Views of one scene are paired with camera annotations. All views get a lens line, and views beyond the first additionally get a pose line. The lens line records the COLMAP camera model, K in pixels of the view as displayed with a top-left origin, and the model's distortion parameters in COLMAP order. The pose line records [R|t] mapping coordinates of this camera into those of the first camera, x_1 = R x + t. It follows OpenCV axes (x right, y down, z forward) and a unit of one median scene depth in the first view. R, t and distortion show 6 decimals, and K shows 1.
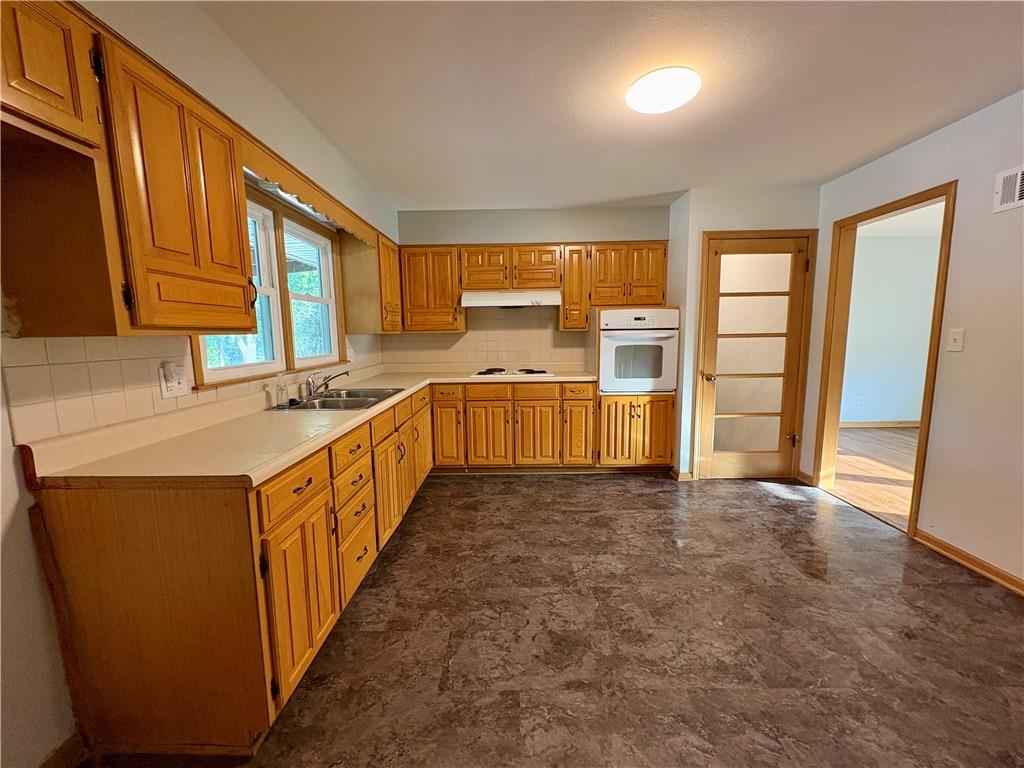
lens RADIAL K [[407.4, 0, 508.9], [0, 407.4, 384.5], [0, 0, 1]] dist [0.001772, -0.000254]
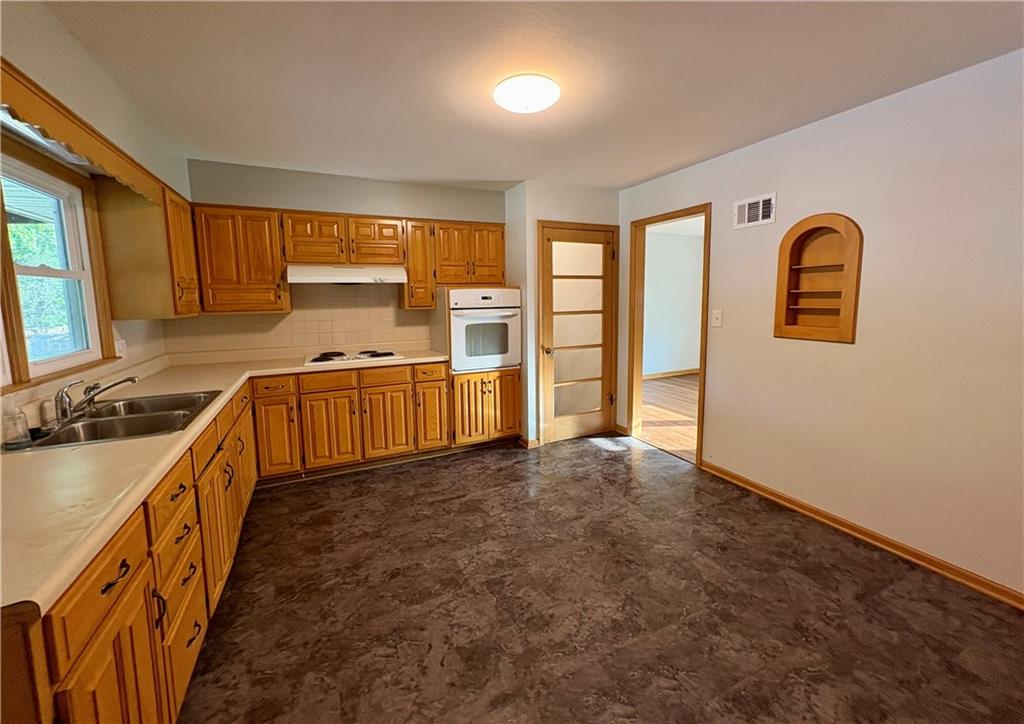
lens RADIAL K [[407.6, 0, 507.3], [0, 407.6, 341.2], [0, 0, 1]] dist [0.000730, -0.000228]
pose [[0.899054, -0.047722, 0.435230, -0.100320], [0.058102, 0.998255, -0.010563, -0.043636], [-0.433966, 0.034784, 0.900257, 0.057348]]
